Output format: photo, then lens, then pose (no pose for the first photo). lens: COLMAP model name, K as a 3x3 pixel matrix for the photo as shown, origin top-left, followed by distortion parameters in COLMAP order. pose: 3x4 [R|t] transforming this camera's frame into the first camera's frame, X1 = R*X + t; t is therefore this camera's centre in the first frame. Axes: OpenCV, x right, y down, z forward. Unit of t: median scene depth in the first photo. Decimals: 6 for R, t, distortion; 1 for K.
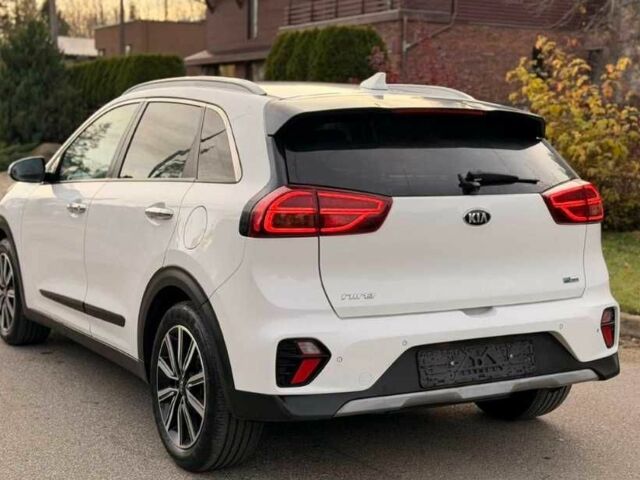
lens RADIAL K [[1124.2, 0, 315.4], [0, 1124.2, 241.7], [0, 0, 1]] dist [0.104673, 0.000000]
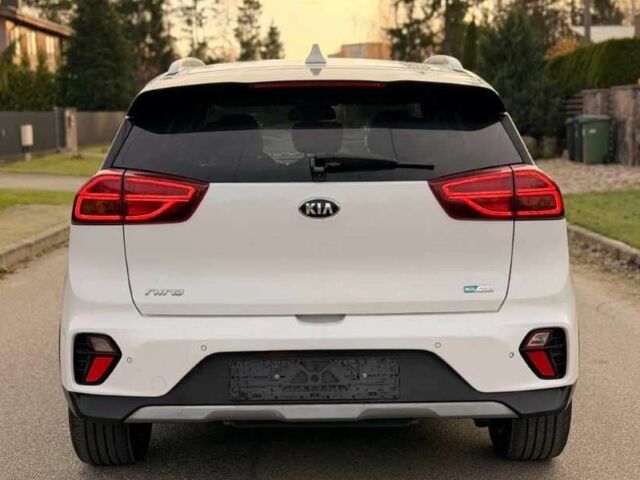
lens RADIAL K [[1124.2, 0, 323.0], [0, 1124.2, 244.2], [0, 0, 1]] dist [0.104673, 0.000000]
pose [[0.862280, 0.034605, -0.505248, 0.574687], [-0.031108, 0.999398, 0.015359, -0.007658], [0.505476, 0.002474, 0.862837, 0.268745]]
